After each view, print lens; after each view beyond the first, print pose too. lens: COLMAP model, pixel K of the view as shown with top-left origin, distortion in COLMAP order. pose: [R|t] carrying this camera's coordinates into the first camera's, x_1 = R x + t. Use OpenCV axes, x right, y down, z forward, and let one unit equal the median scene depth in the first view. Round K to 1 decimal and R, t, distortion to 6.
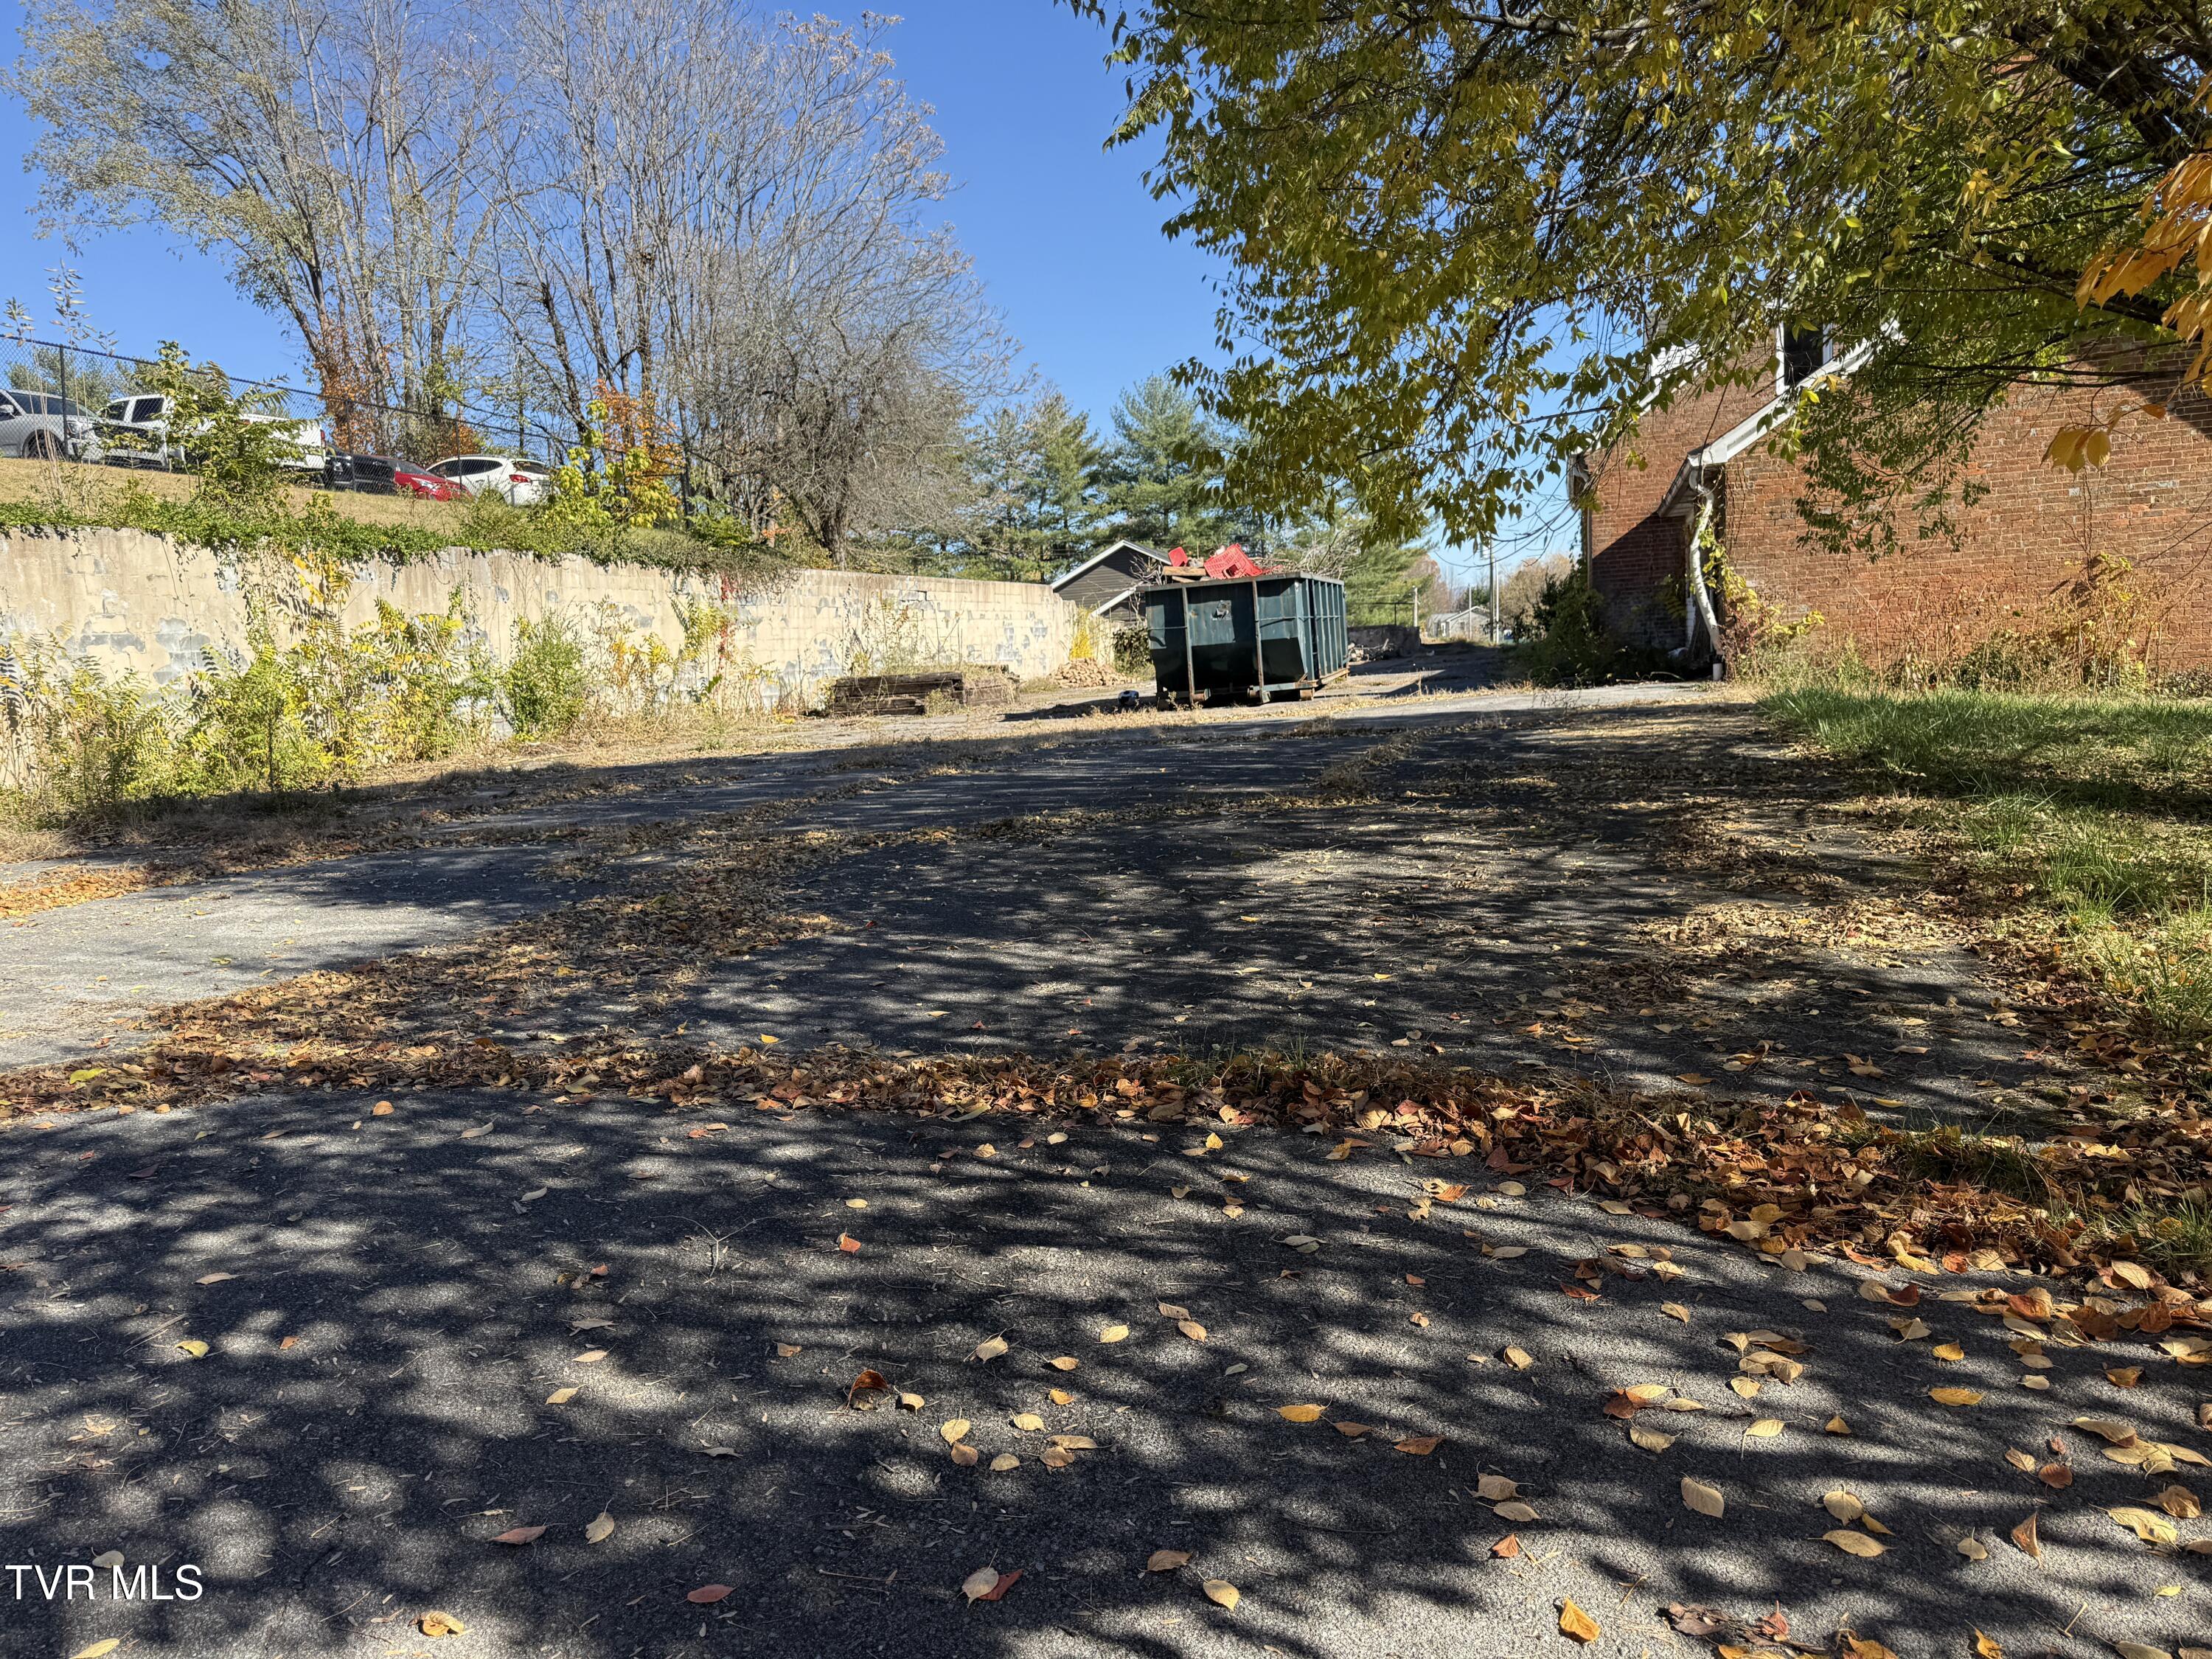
lens RADIAL K [[1569.5, 0, 1109.2], [0, 1569.5, 830.9], [0, 0, 1]] dist [0.065425, -0.065435]
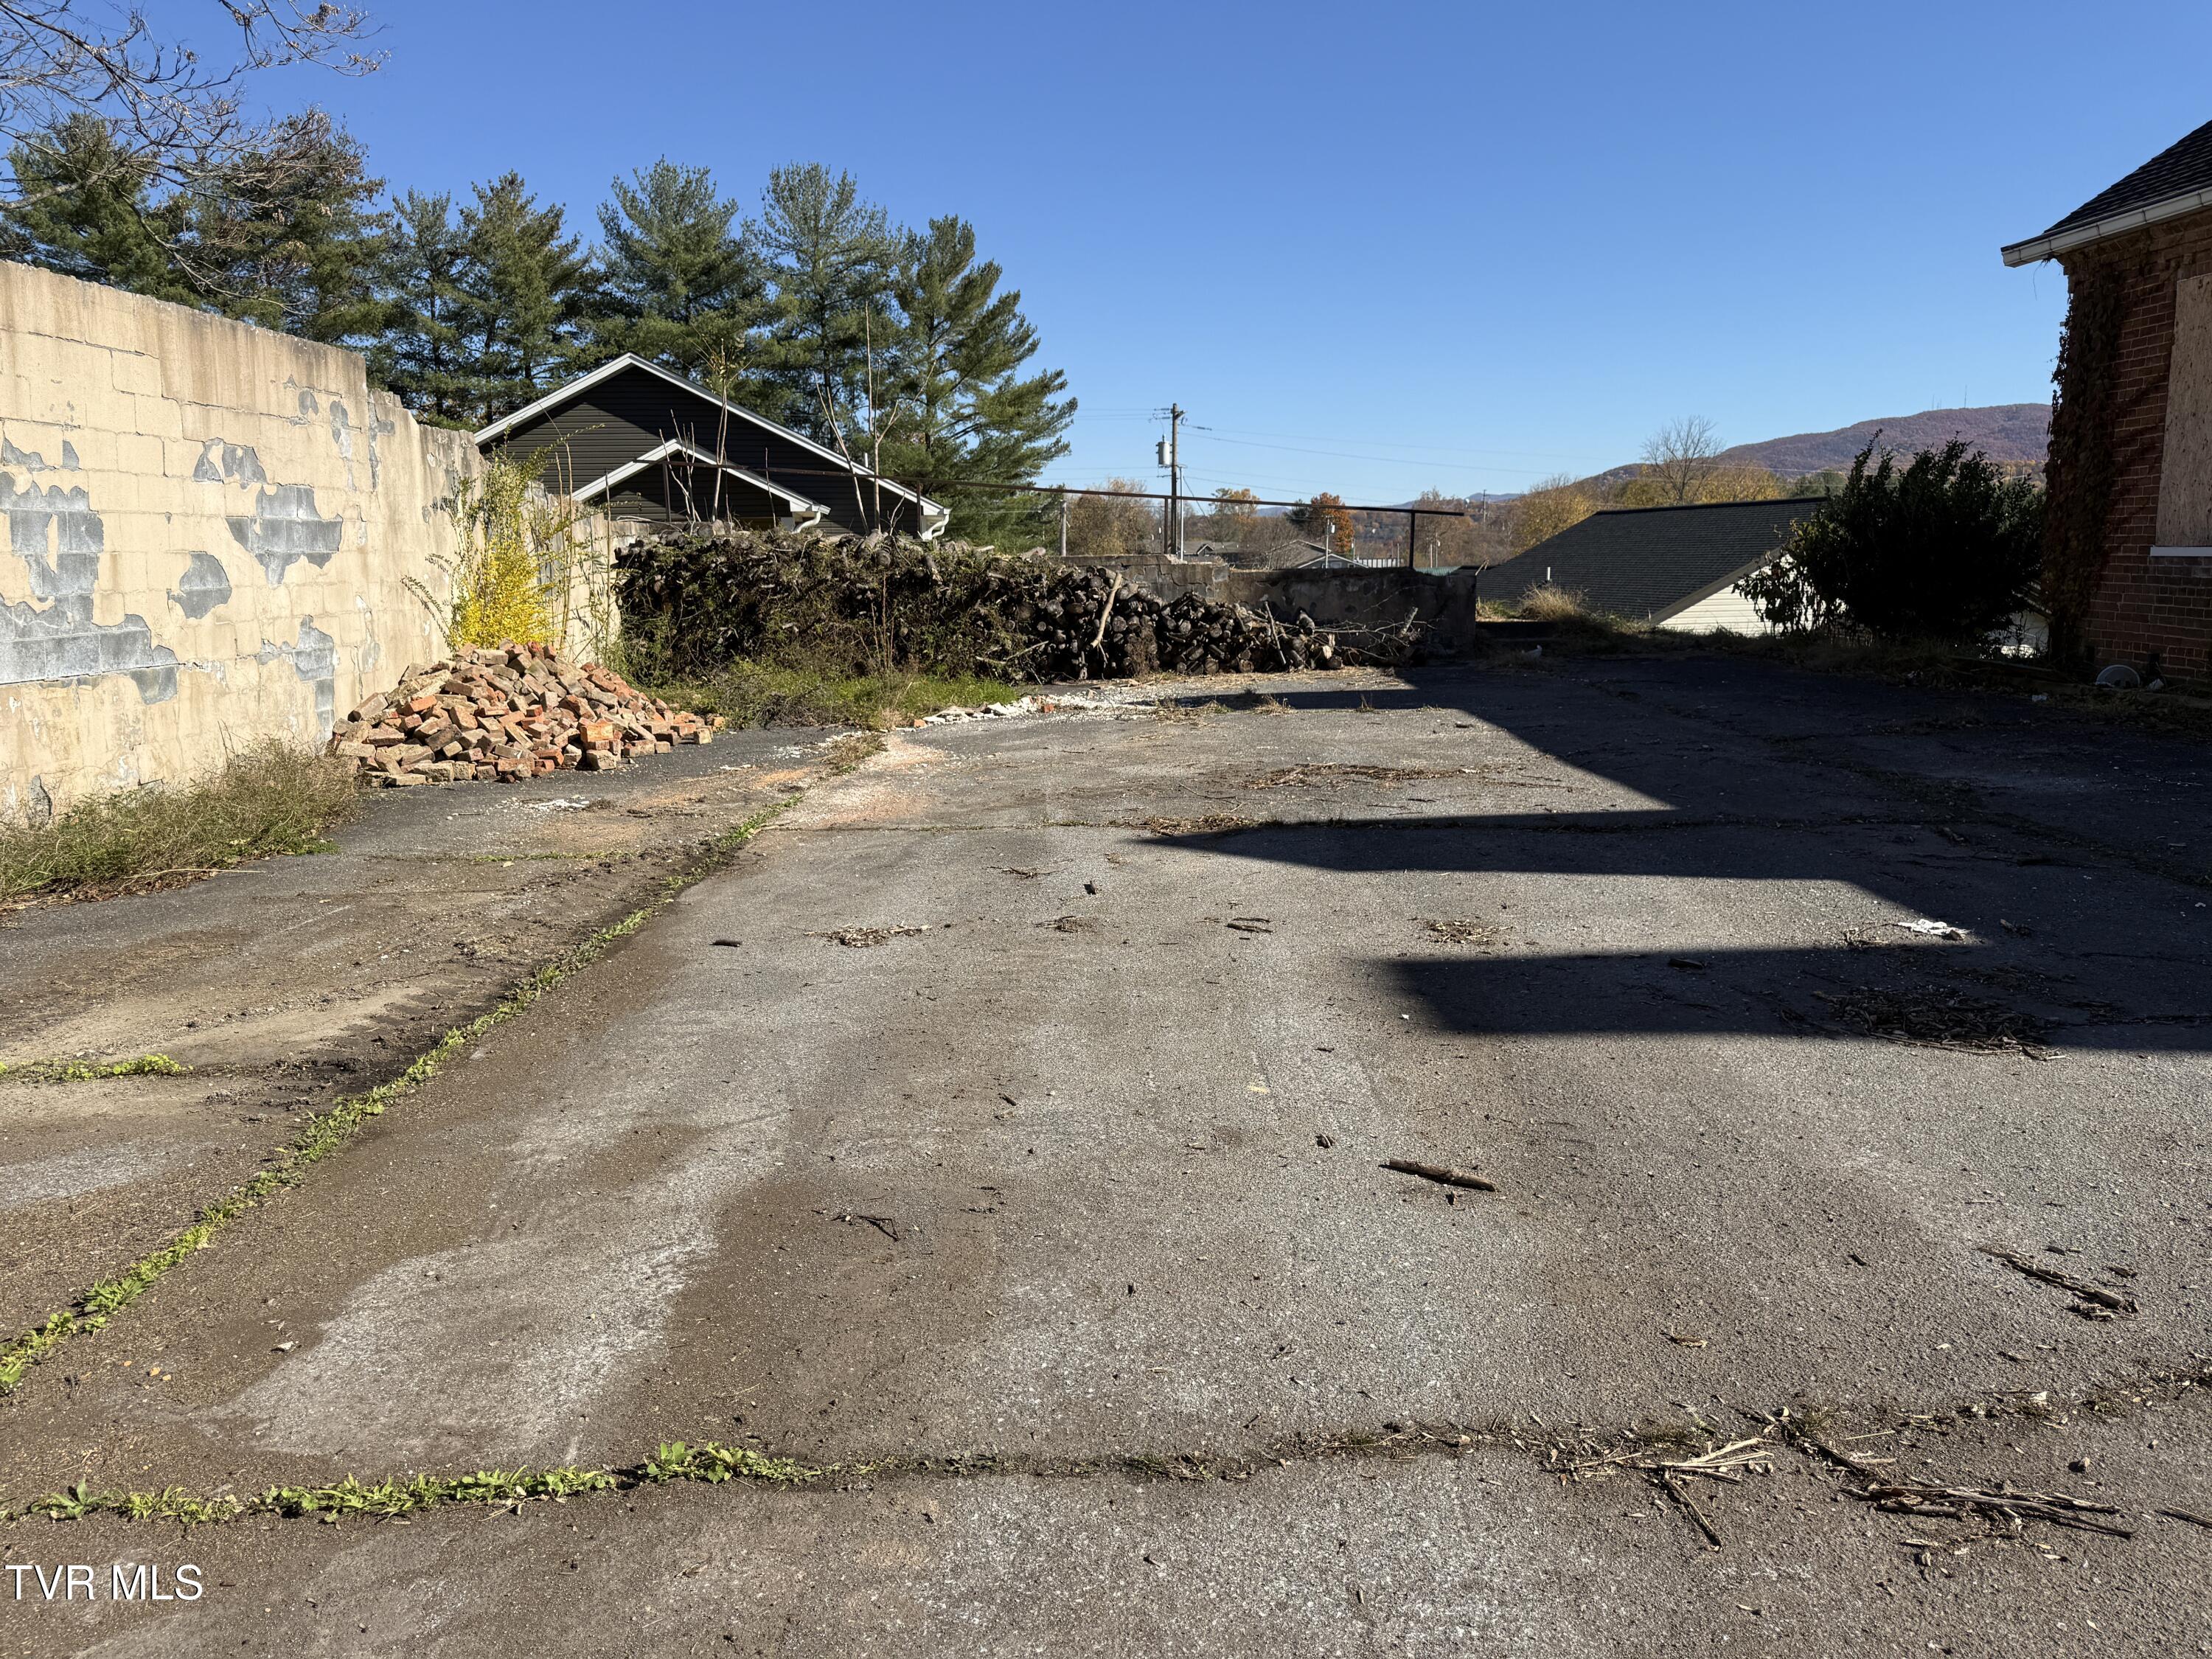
lens RADIAL K [[1569.5, 0, 1122.5], [0, 1569.5, 825.8], [0, 0, 1]] dist [0.065425, -0.065435]
pose [[0.949815, -0.008284, 0.312701, -0.000443], [-0.006005, 0.998982, 0.044704, -0.037282], [-0.312754, -0.044338, 0.948799, 0.287884]]
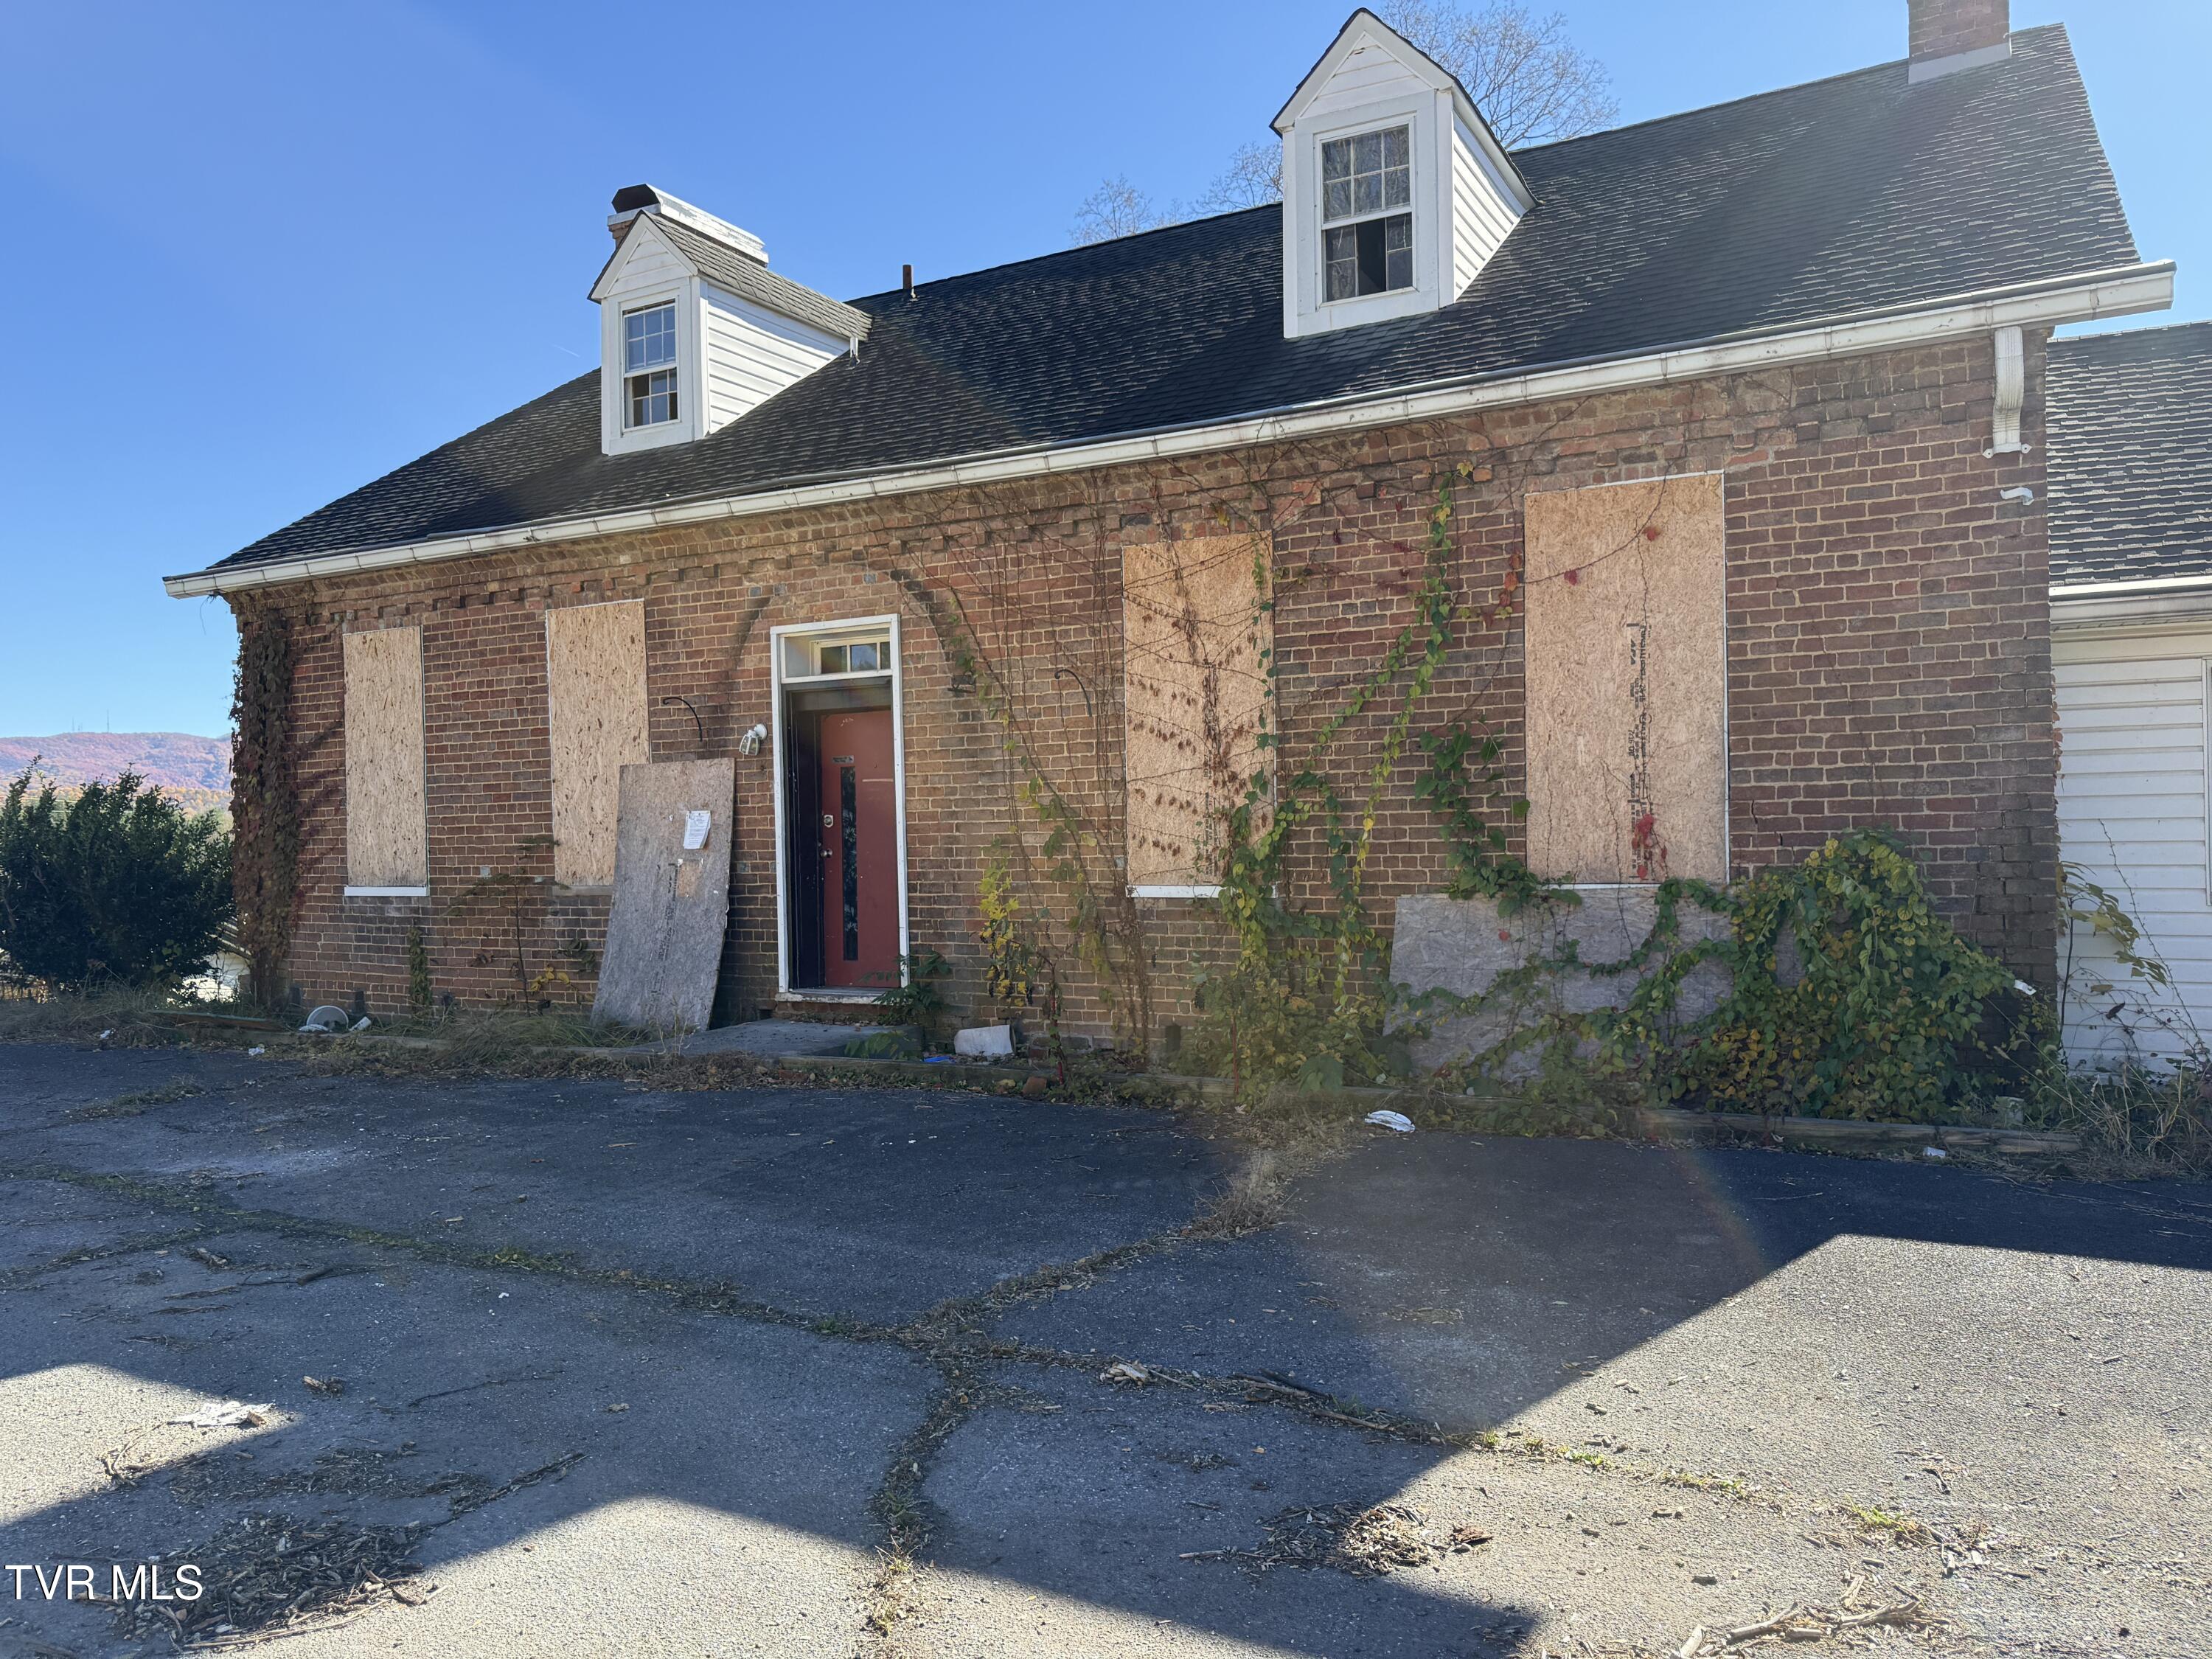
lens RADIAL K [[1569.5, 0, 1103.9], [0, 1569.5, 830.3], [0, 0, 1]] dist [0.065425, -0.065435]
pose [[0.218346, 0.067307, 0.973548, 0.005427], [0.111313, 0.989390, -0.093368, -0.039750], [-0.969502, 0.128755, 0.208537, 0.296375]]
